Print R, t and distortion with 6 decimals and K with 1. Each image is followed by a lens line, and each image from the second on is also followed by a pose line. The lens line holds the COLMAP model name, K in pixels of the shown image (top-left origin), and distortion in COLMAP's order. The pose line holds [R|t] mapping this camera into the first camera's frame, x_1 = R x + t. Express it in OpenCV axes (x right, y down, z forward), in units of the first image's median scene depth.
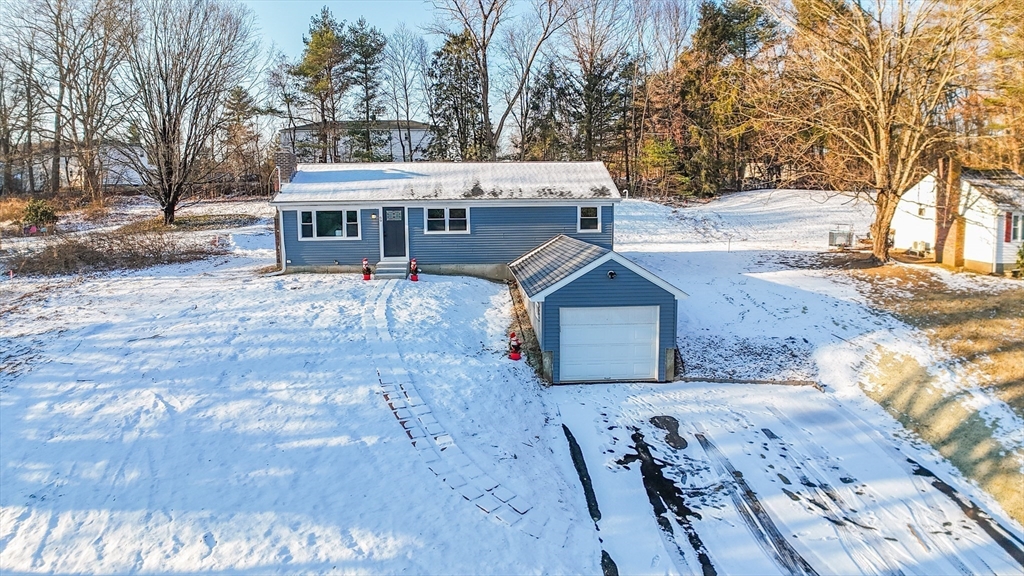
lens RADIAL K [[621.8, 0, 512.0], [0, 621.8, 288.0], [0, 0, 1]] dist [-0.173089, 0.013443]
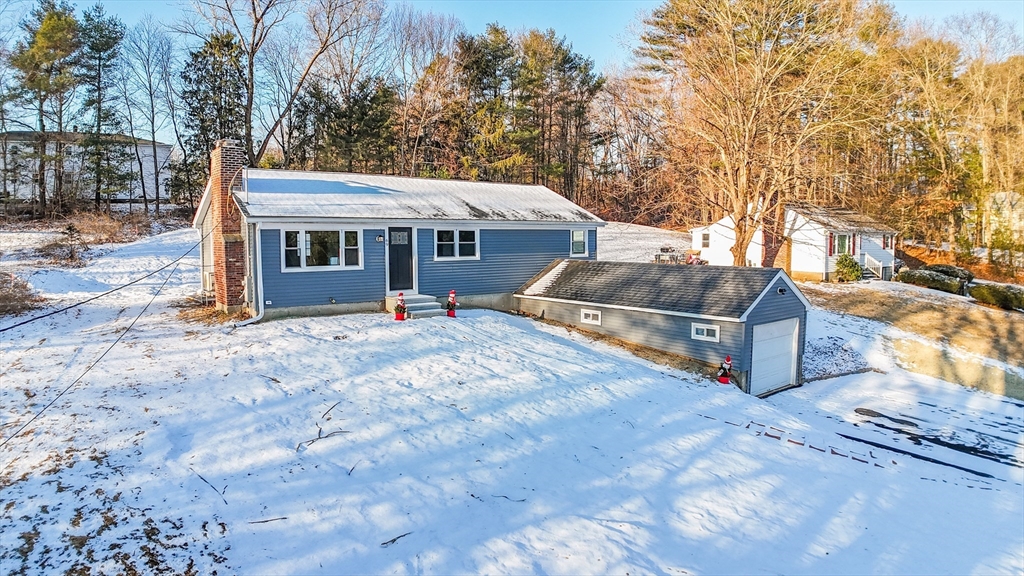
lens RADIAL K [[621.8, 0, 512.0], [0, 621.8, 288.0], [0, 0, 1]] dist [-0.173089, 0.013443]
pose [[0.817465, -0.040065, 0.574584, -0.537459], [0.071982, 0.996863, -0.032900, -0.017043], [-0.571463, 0.068254, 0.817784, 0.273694]]
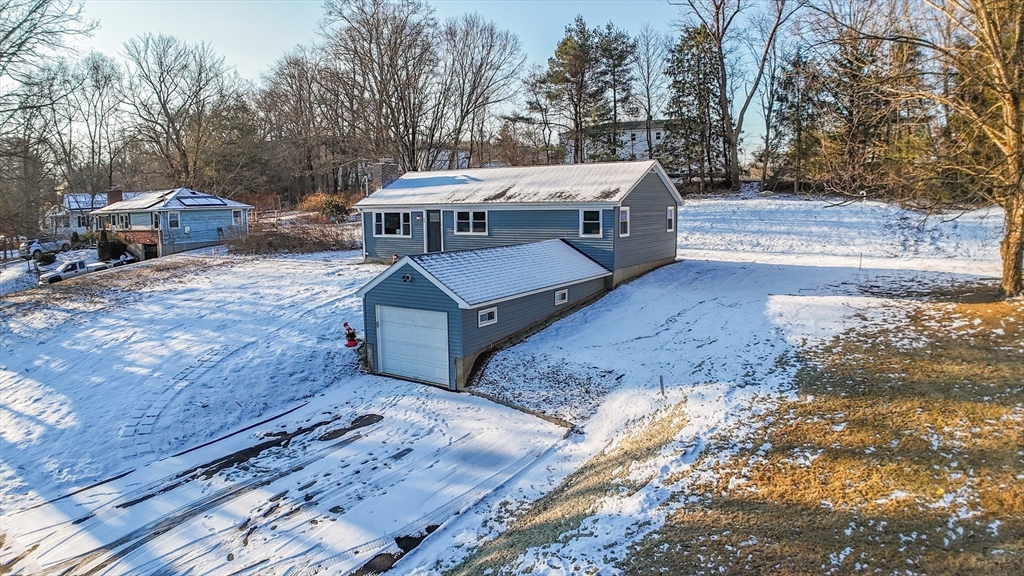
lens RADIAL K [[621.8, 0, 512.0], [0, 621.8, 288.0], [0, 0, 1]] dist [-0.173089, 0.013443]
pose [[0.802034, 0.076996, -0.592294, 0.610913], [-0.074817, 0.996797, 0.028269, -0.031396], [0.592574, 0.021641, 0.805226, 0.173524]]
